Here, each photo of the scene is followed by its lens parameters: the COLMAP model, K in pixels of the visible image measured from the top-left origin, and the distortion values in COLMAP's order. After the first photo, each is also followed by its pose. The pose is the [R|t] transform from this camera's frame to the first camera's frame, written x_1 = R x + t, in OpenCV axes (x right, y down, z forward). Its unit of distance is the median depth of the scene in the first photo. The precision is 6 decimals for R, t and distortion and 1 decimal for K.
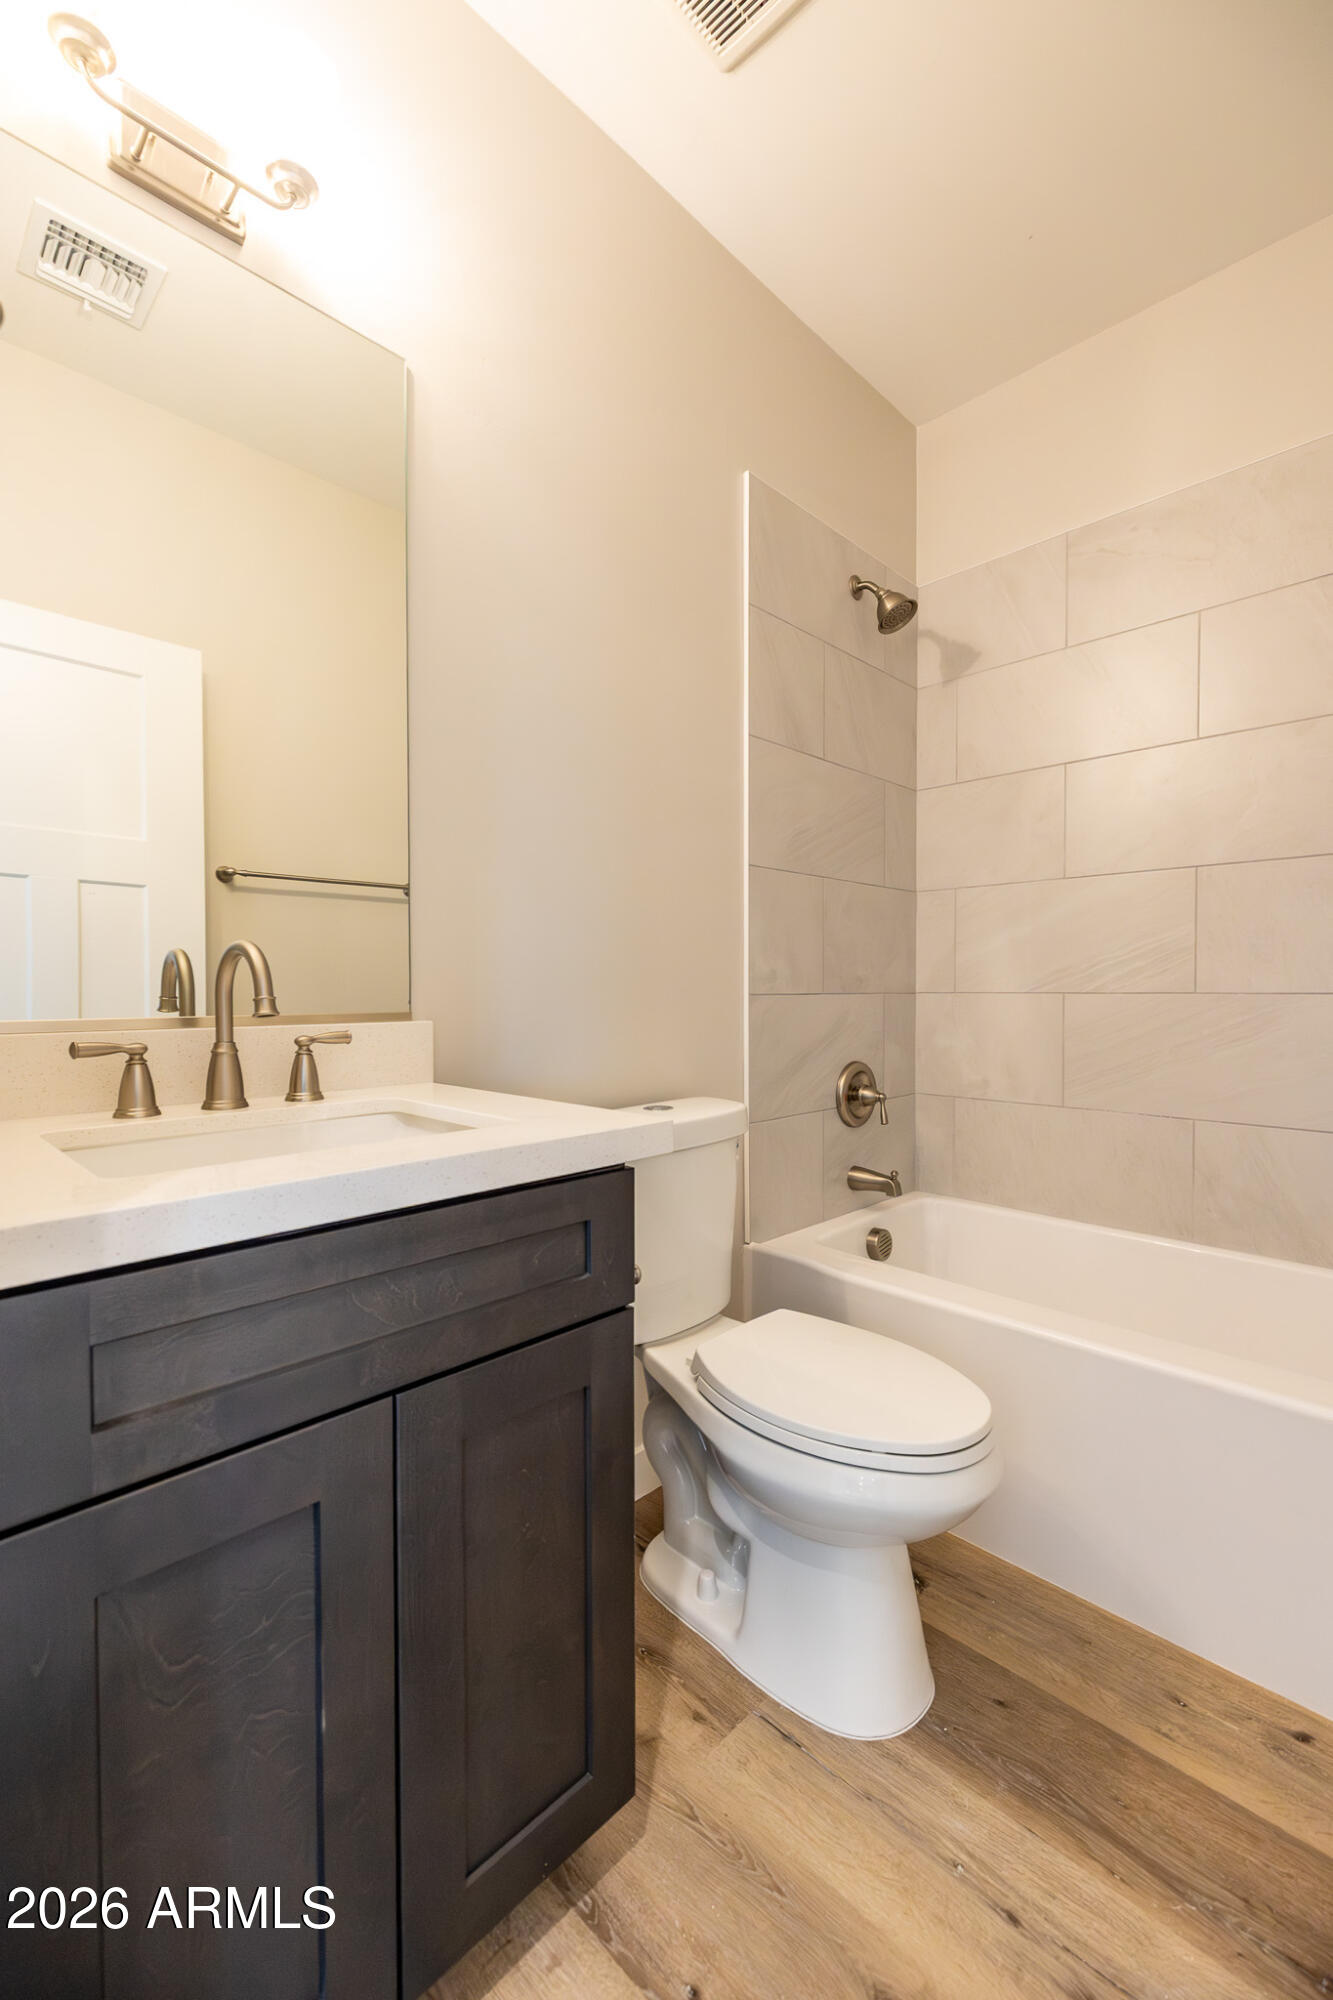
lens RADIAL K [[836.3, 0, 666.5], [0, 836.3, 1000.0], [0, 0, 1]] dist [0.000477, 0.000223]
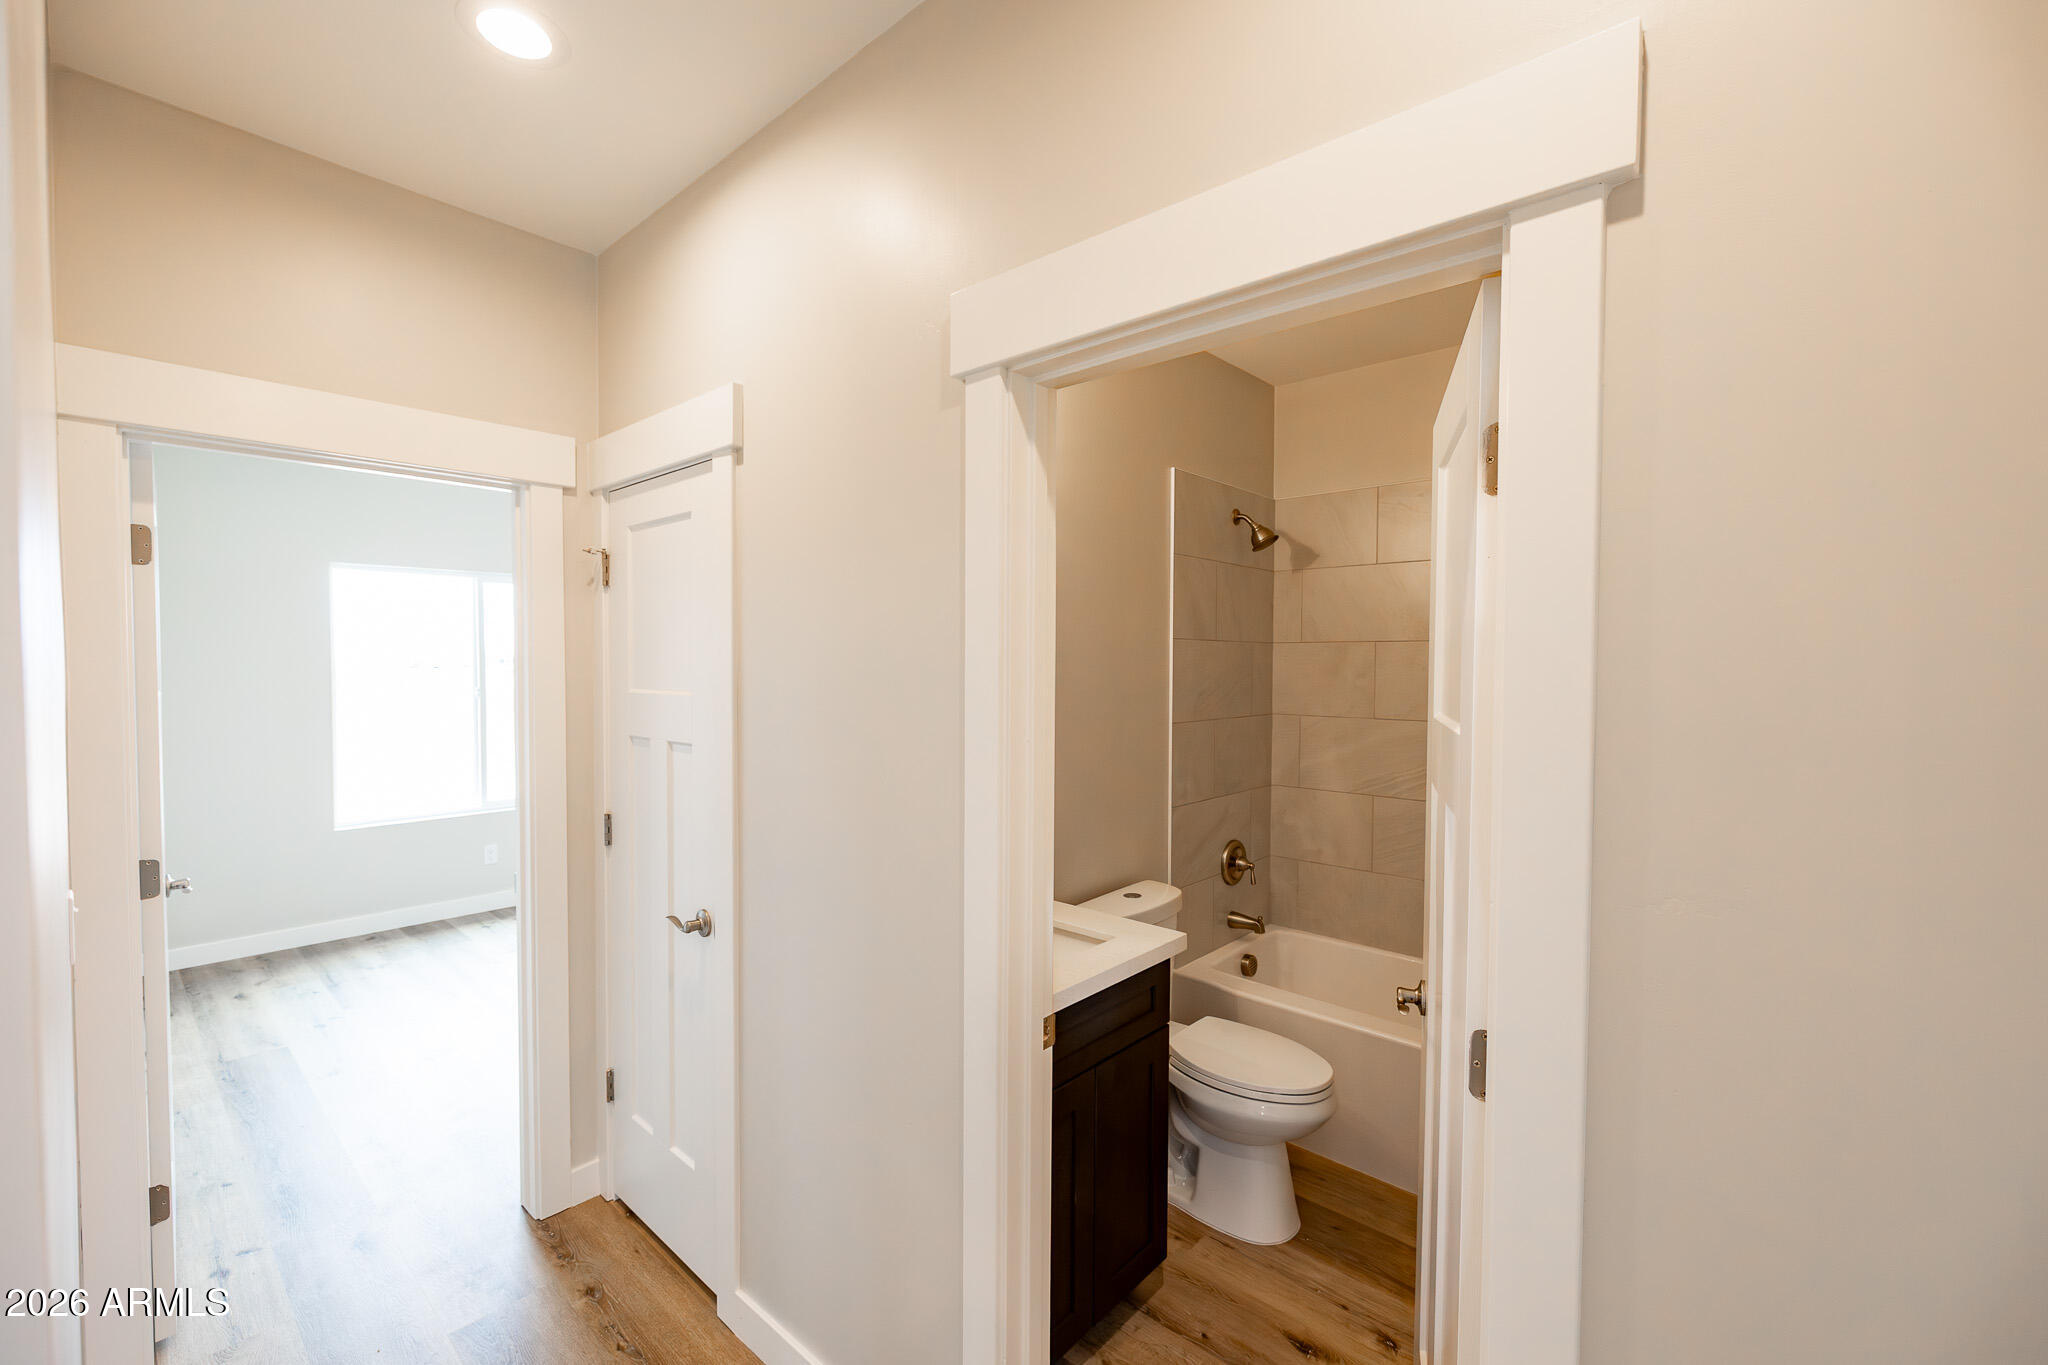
lens RADIAL K [[856.4, 0, 1019.6], [0, 856.4, 684.4], [0, 0, 1]] dist [0.000477, 0.000223]
pose [[0.998709, 0.003052, 0.050714, -0.259326], [-0.003766, 0.999895, 0.013976, -0.253130], [-0.050666, -0.014149, 0.998615, -0.547327]]
